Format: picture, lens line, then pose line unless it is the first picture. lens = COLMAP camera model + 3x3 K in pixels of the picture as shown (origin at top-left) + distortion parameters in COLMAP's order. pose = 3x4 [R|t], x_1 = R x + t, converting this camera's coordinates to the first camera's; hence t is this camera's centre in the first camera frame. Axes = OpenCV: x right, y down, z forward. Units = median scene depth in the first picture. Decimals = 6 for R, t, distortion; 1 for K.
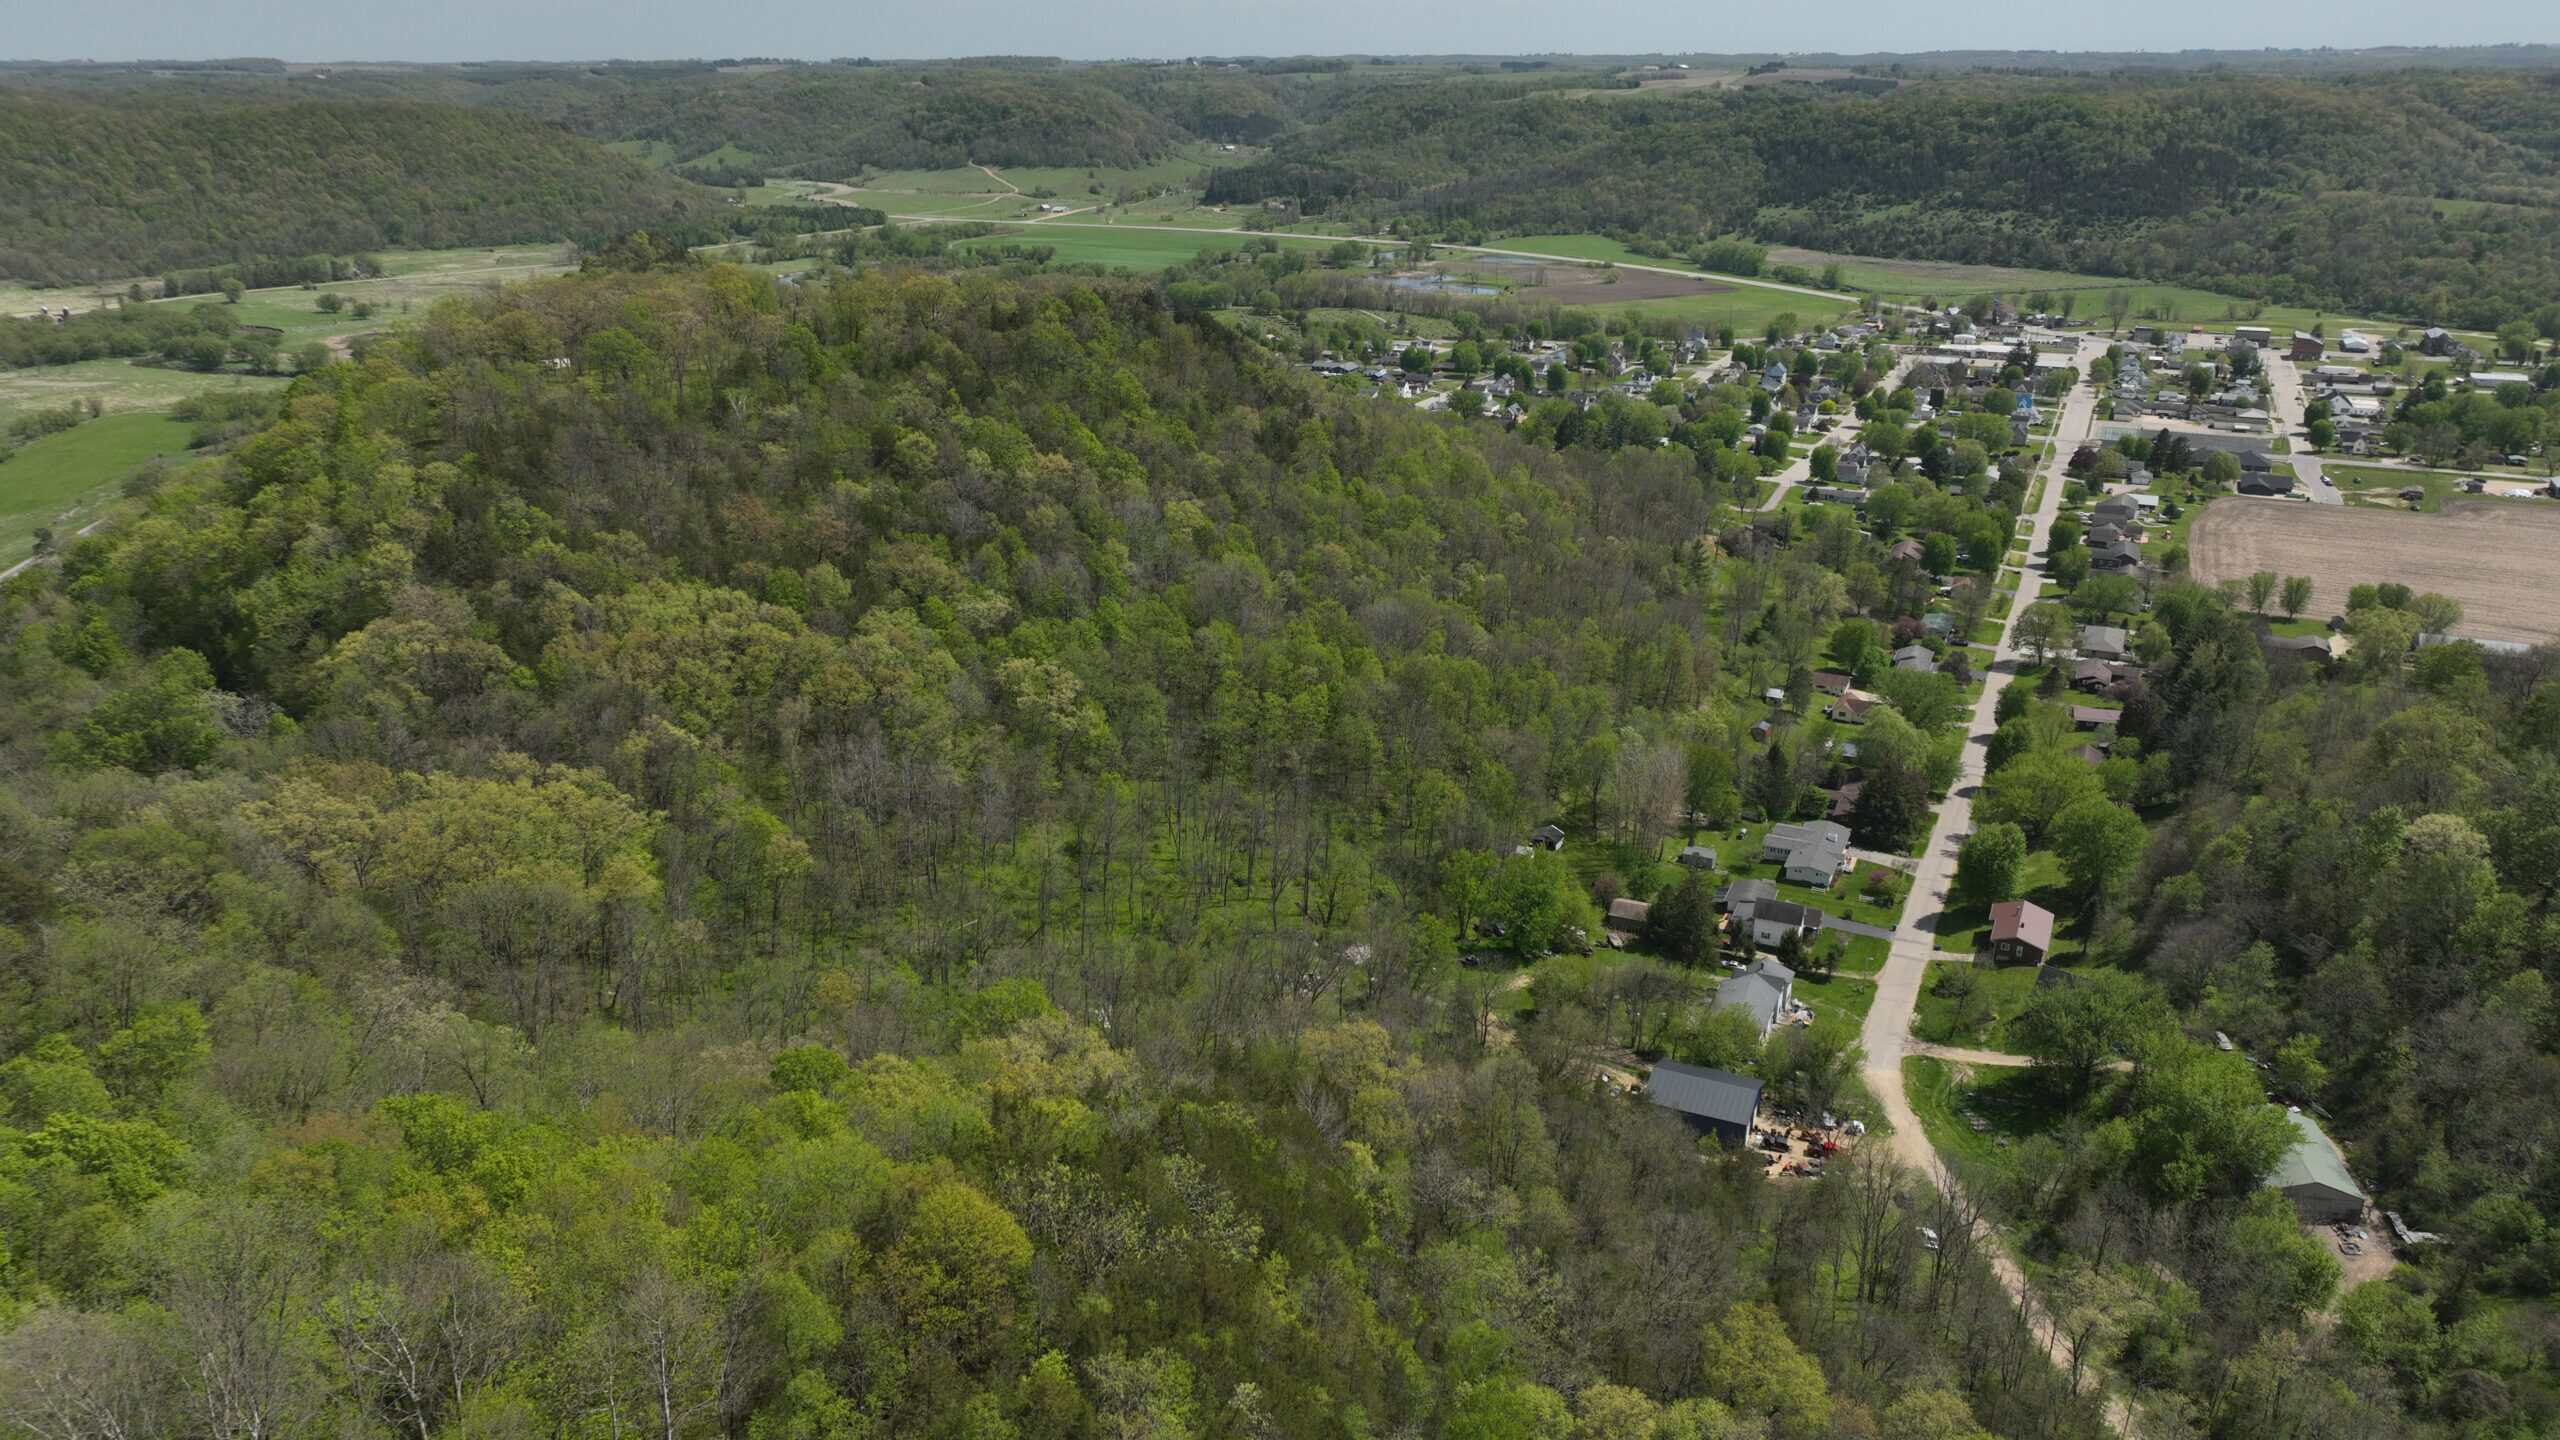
lens RADIAL K [[1802.4, 0, 1287.2], [0, 1802.4, 713.0], [0, 0, 1]] dist [-0.002651, 0.024284]
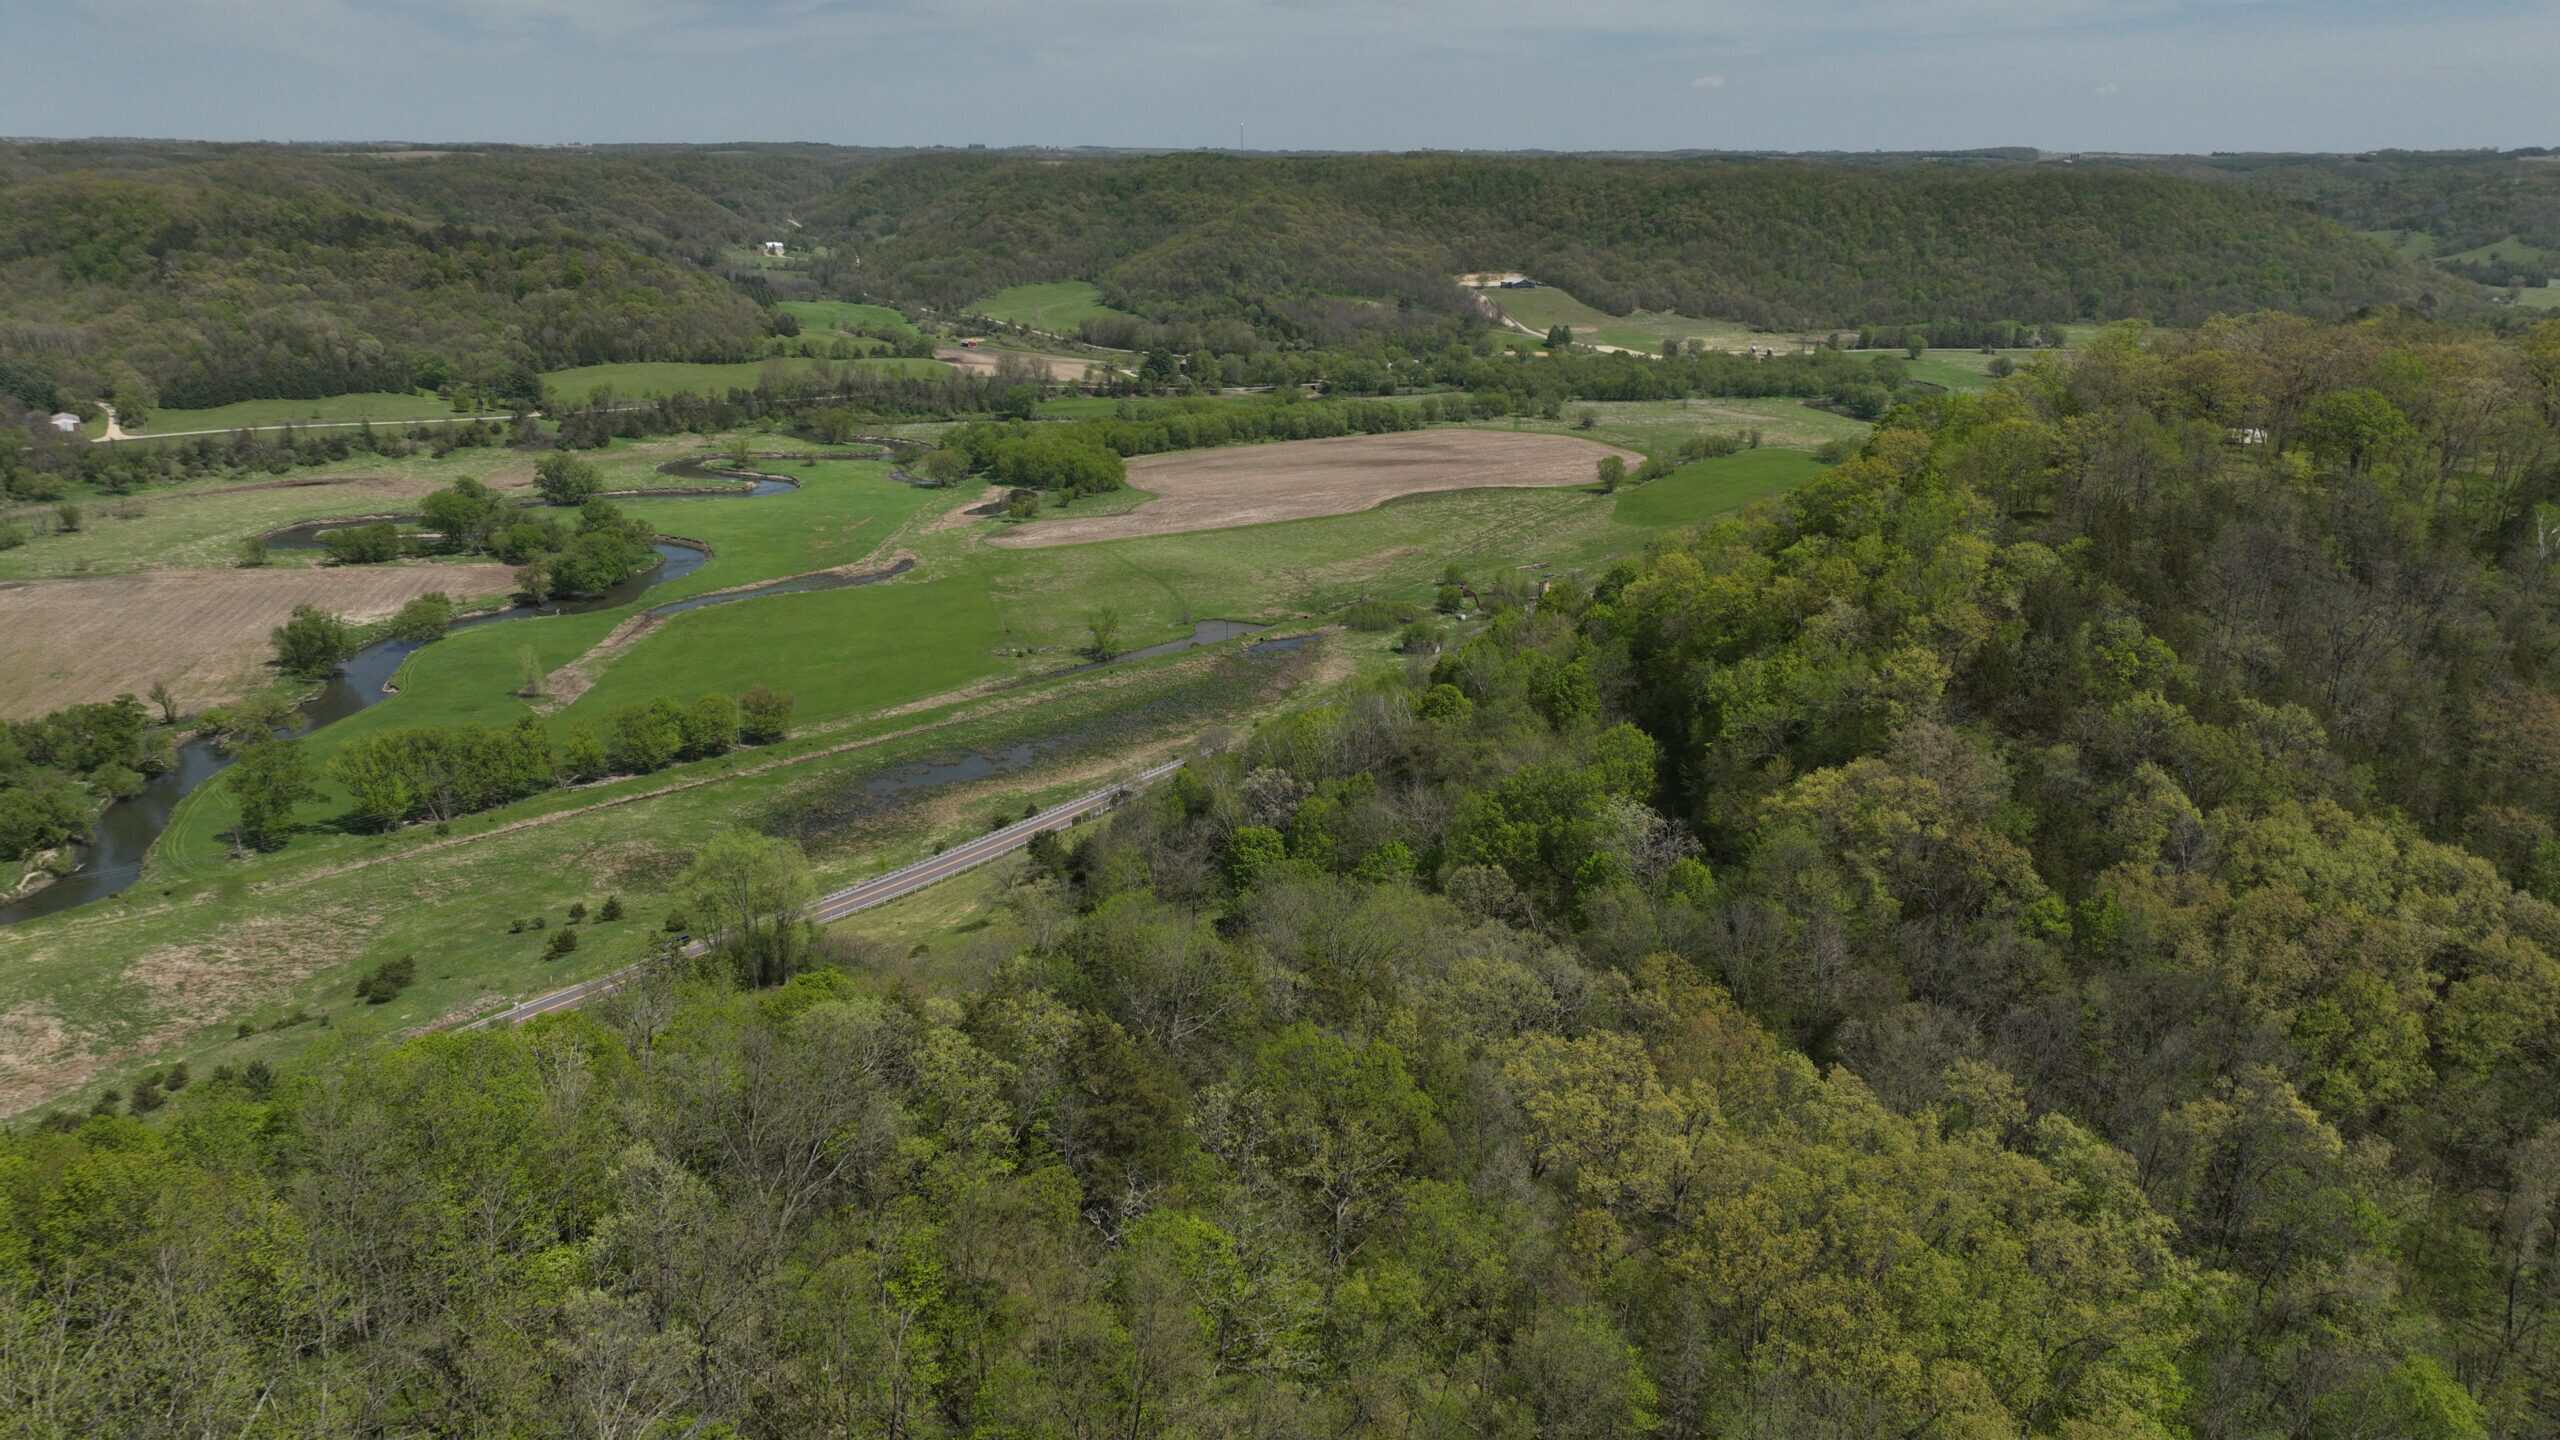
lens RADIAL K [[1802.4, 0, 1280.0], [0, 1802.4, 722.1], [0, 0, 1]] dist [-0.002651, 0.024284]
pose [[0.649584, 0.239651, -0.721532, -0.043317], [-0.270770, 0.959719, 0.074993, -0.014052], [0.710440, 0.146655, 0.688308, 0.099037]]
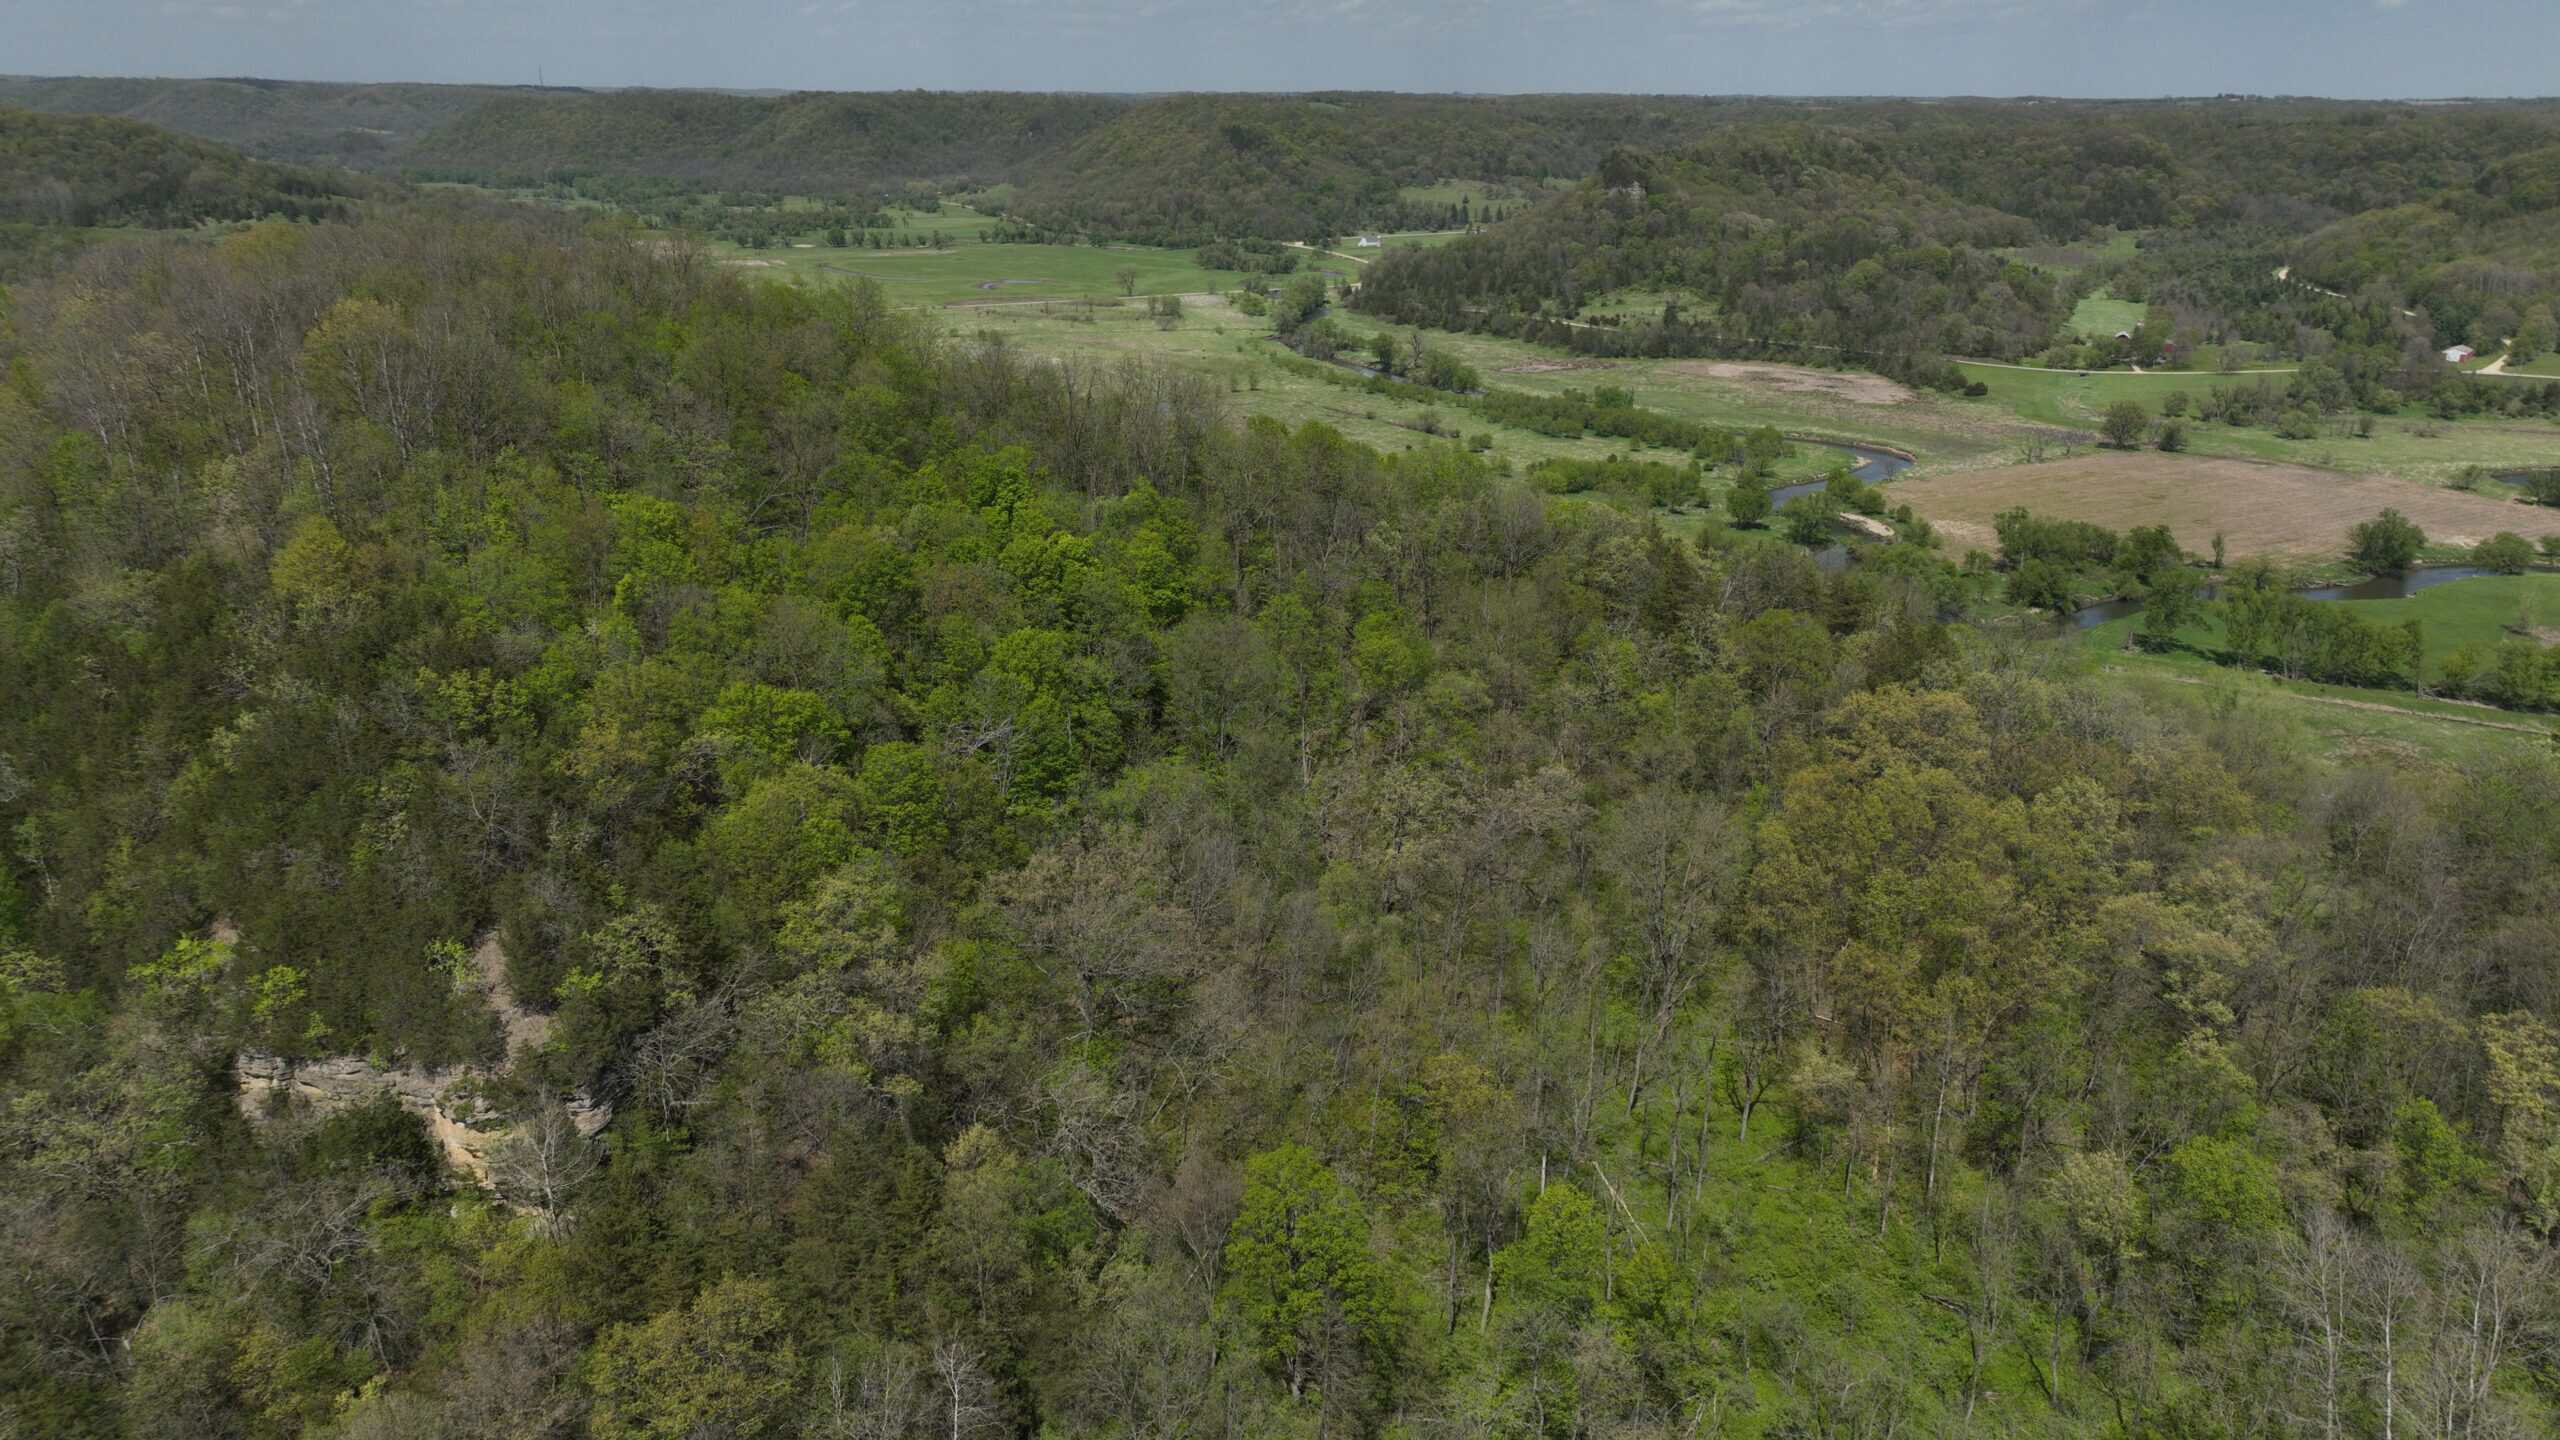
lens RADIAL K [[1802.4, 0, 1282.7], [0, 1802.4, 720.4], [0, 0, 1]] dist [-0.002651, 0.024284]
pose [[-0.546417, 0.277196, -0.790311, 0.054040], [-0.293498, 0.820421, 0.490681, -0.051970], [0.784403, 0.500071, -0.366935, 0.207740]]
